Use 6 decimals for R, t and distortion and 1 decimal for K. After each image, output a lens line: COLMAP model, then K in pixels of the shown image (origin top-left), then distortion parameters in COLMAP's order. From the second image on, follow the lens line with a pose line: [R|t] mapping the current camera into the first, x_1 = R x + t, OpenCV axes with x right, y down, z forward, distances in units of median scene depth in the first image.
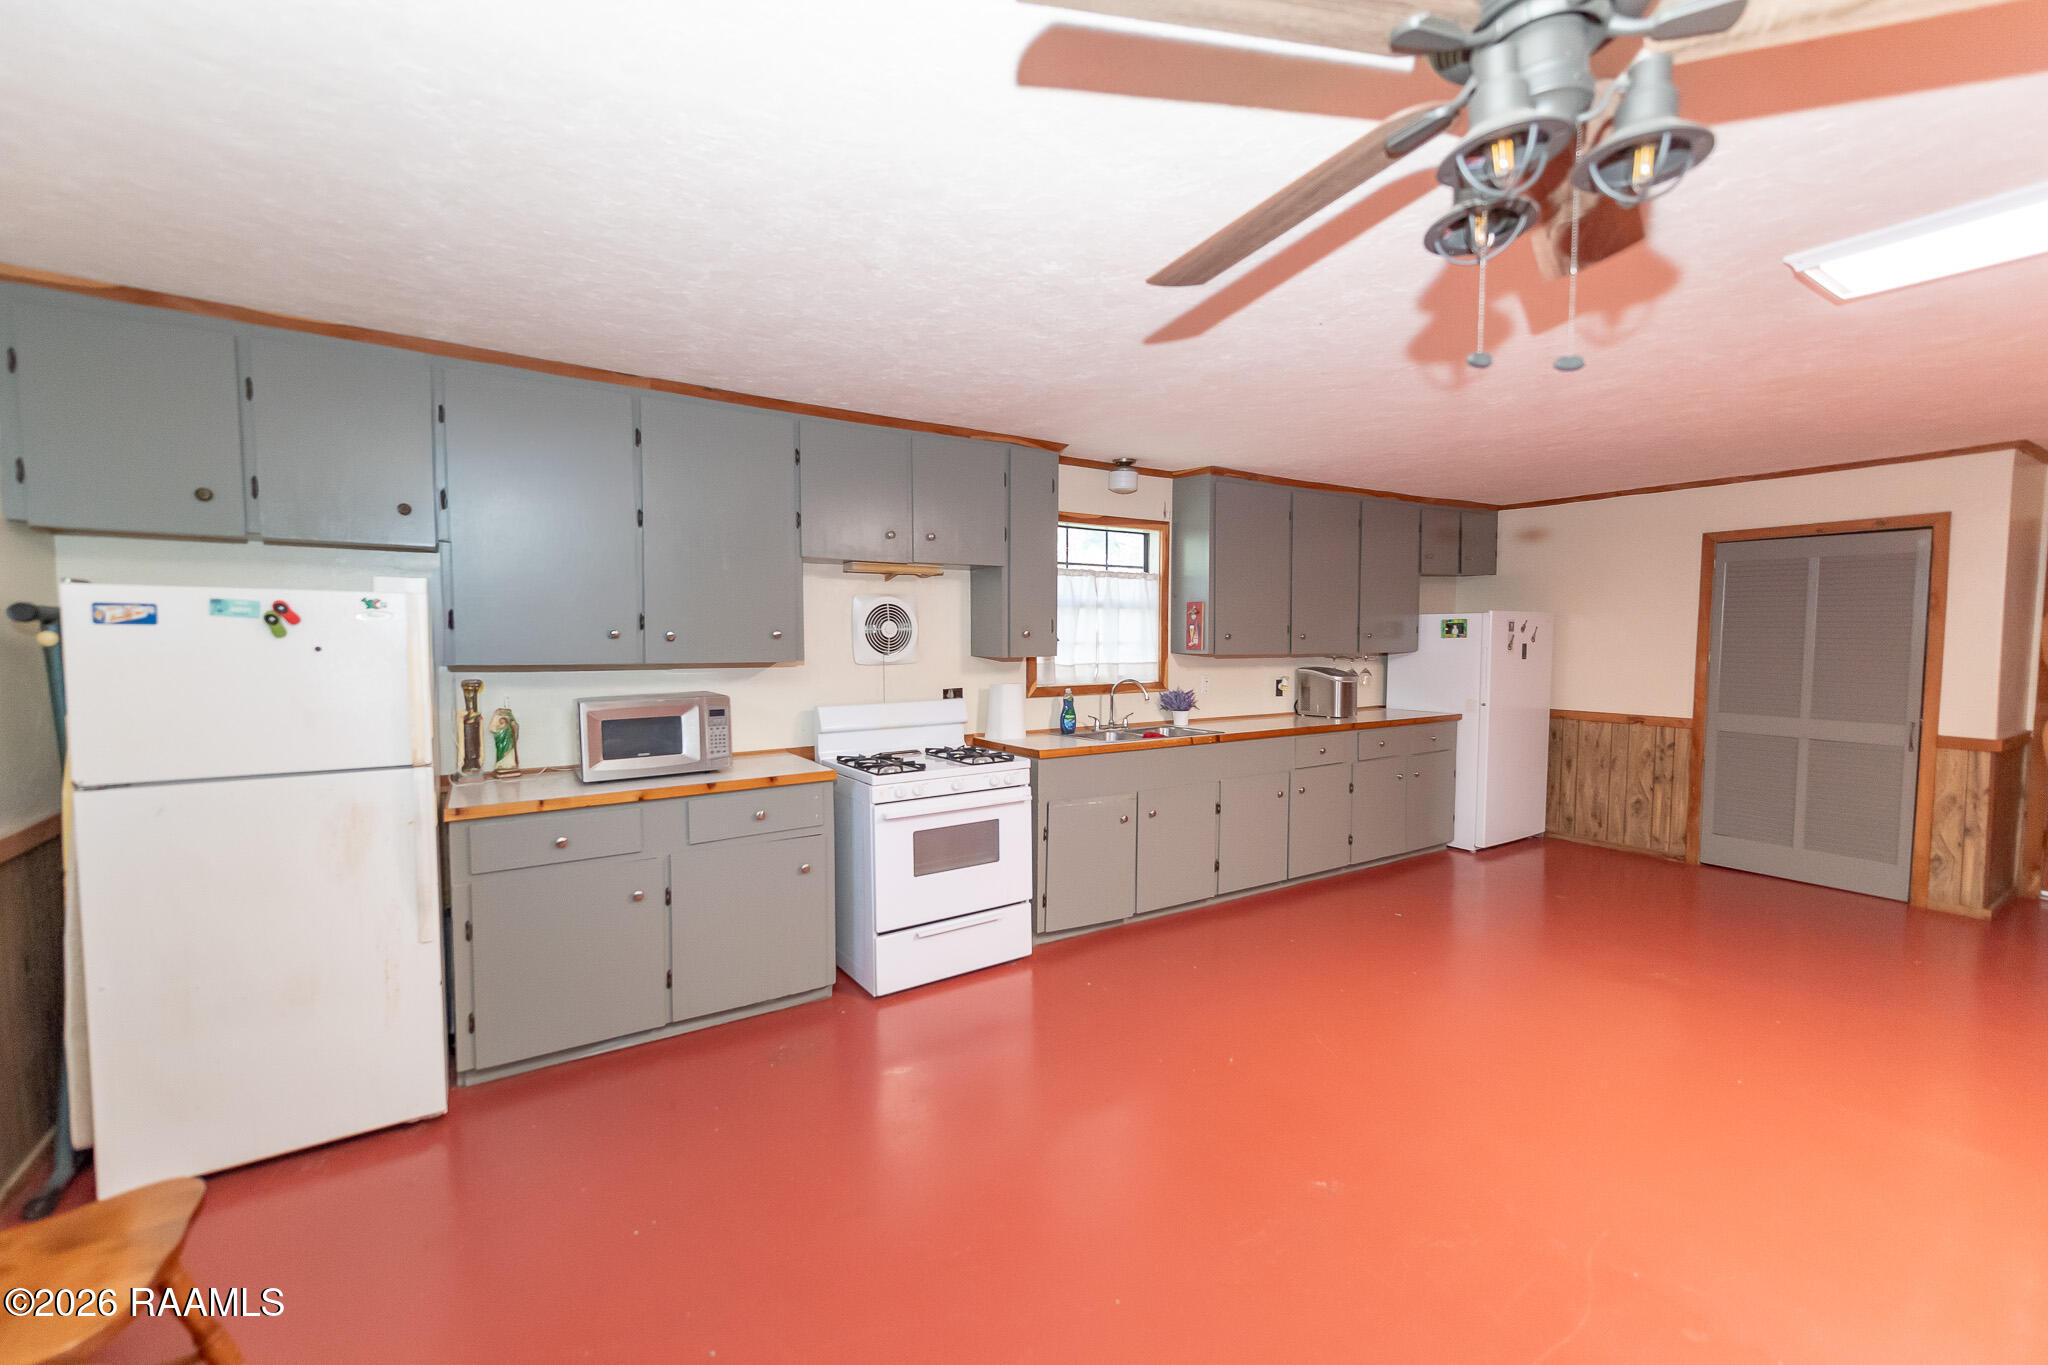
lens RADIAL K [[816.9, 0, 1022.4], [0, 816.9, 679.4], [0, 0, 1]] dist [0.015619, -0.001363]
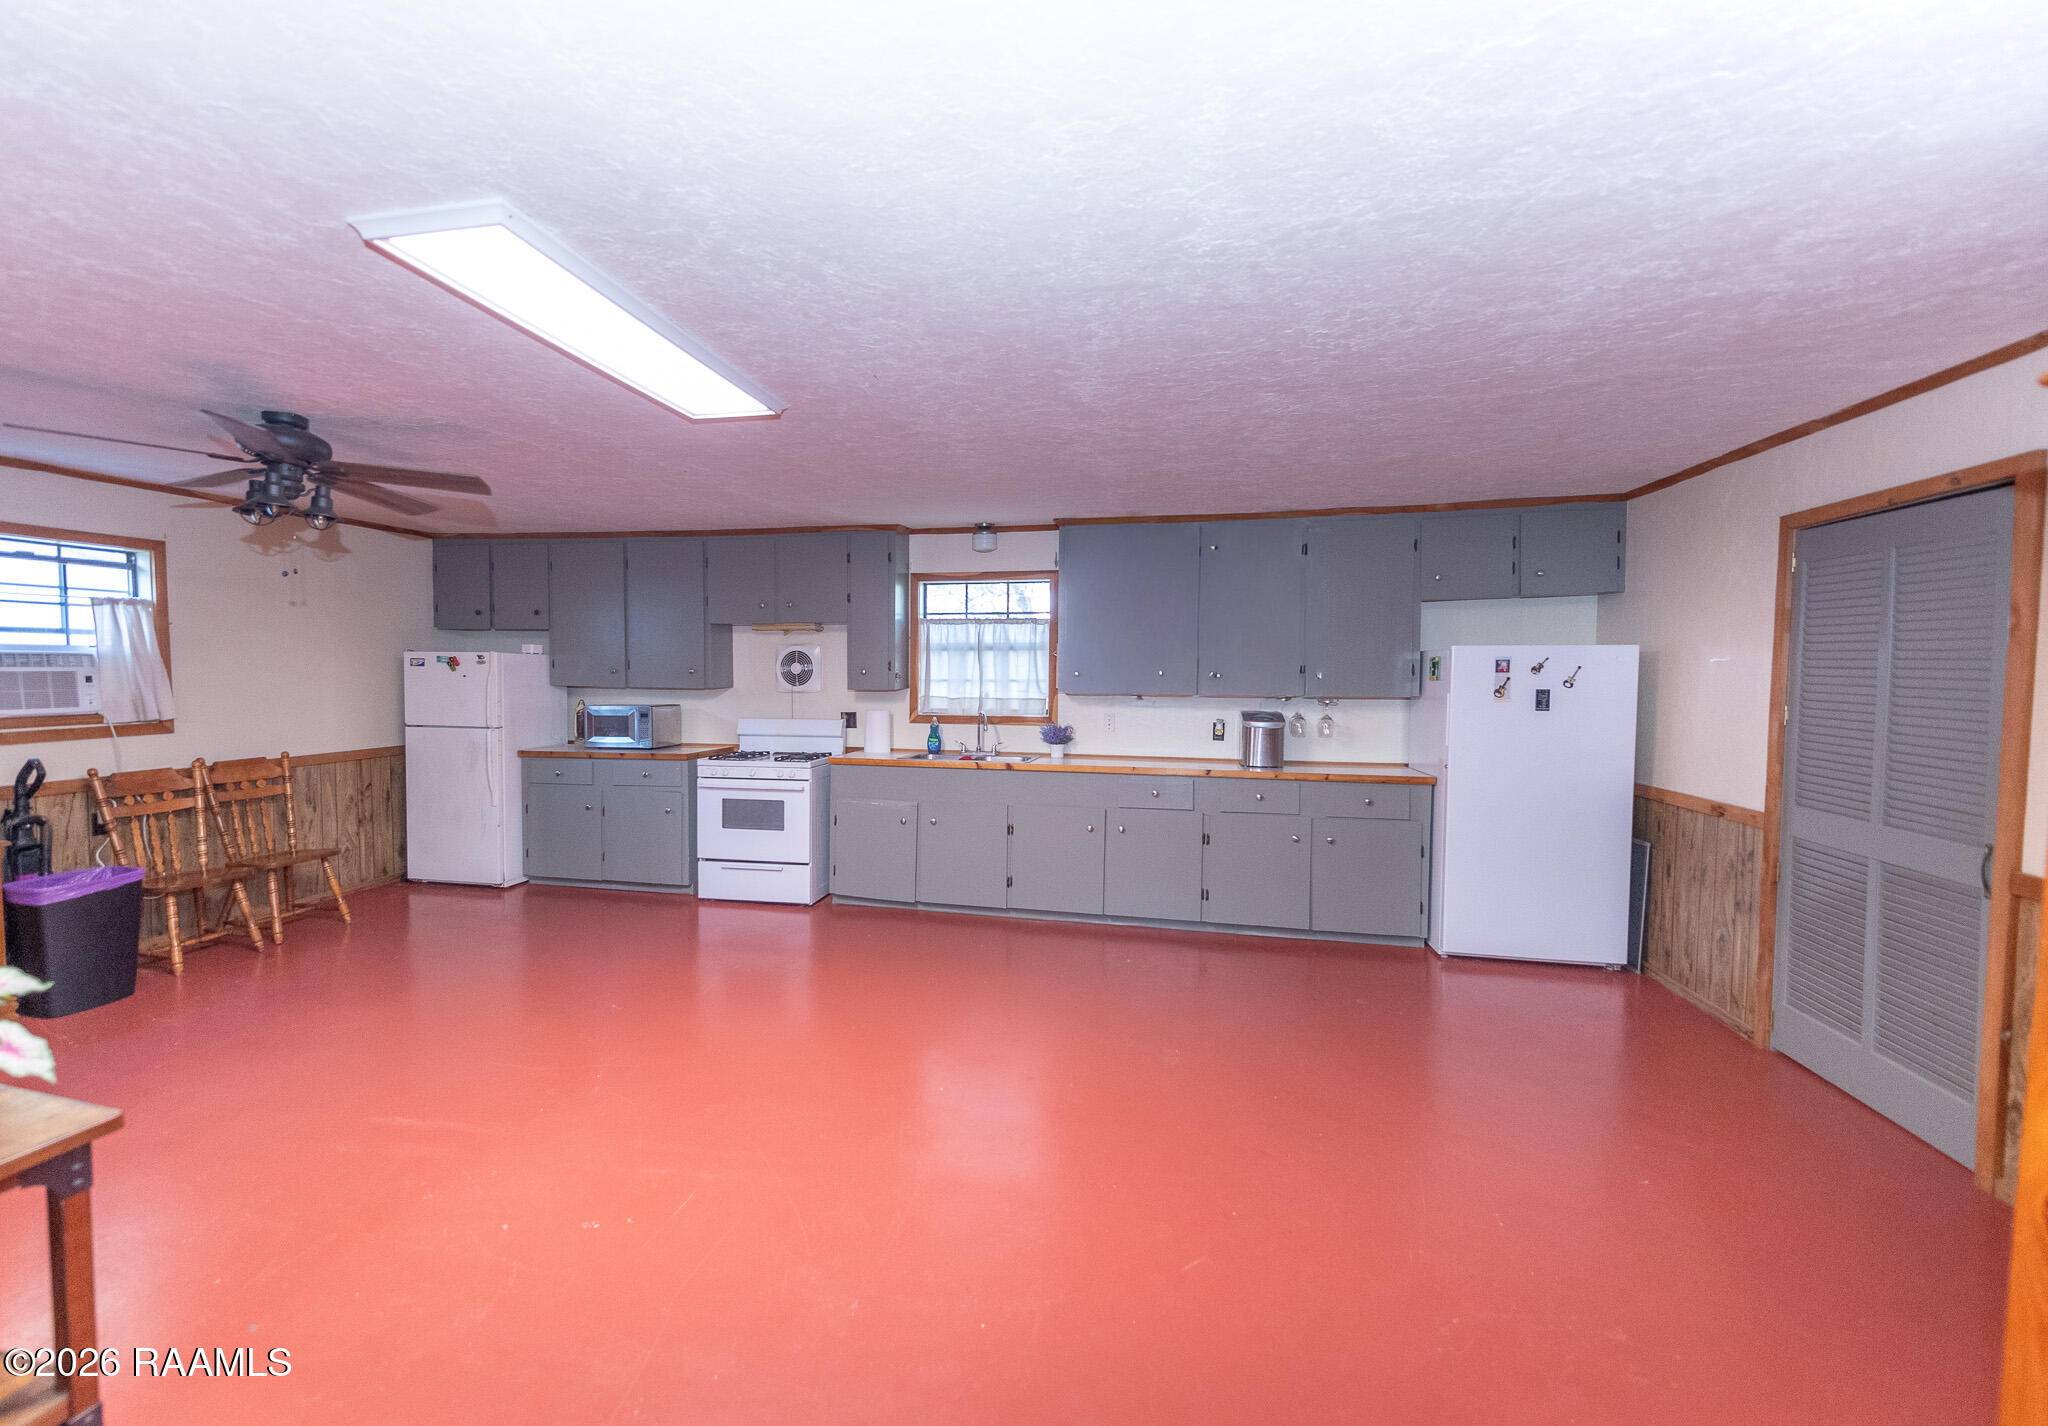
lens RADIAL K [[876.6, 0, 1013.7], [0, 876.6, 713.8], [0, 0, 1]] dist [0.015706, -0.003779]
pose [[0.709028, 0.037505, -0.704183, 1.013561], [-0.044504, 0.998974, 0.008396, -0.009358], [0.703775, 0.025386, 0.709969, 0.142805]]
